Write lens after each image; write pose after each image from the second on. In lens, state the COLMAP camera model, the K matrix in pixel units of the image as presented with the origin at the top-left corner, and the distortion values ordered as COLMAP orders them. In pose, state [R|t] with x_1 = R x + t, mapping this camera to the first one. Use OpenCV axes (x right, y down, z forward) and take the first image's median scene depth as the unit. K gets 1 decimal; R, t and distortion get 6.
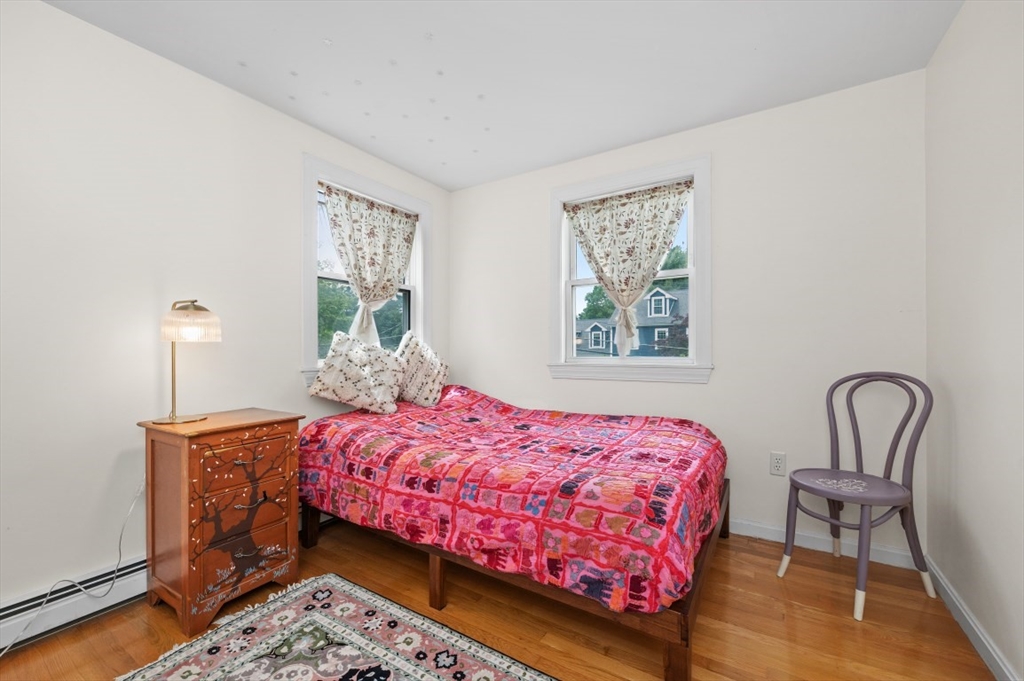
lens RADIAL K [[407.9, 0, 510.9], [0, 407.9, 342.1], [0, 0, 1]] dist [-0.003793, -0.001464]
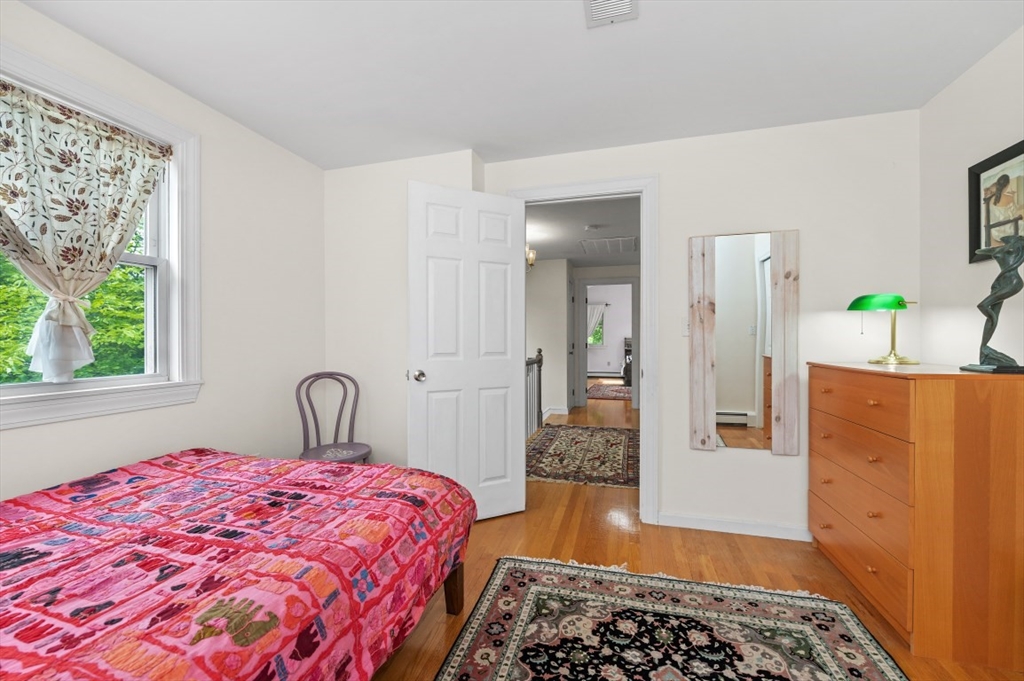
lens RADIAL K [[407.9, 0, 509.6], [0, 407.9, 344.1], [0, 0, 1]] dist [-0.003793, -0.001464]
pose [[-0.273477, -0.000728, 0.961878, -0.717686], [-0.001978, 0.999998, 0.000195, -0.029186], [-0.961877, -0.001849, -0.273477, 0.835106]]
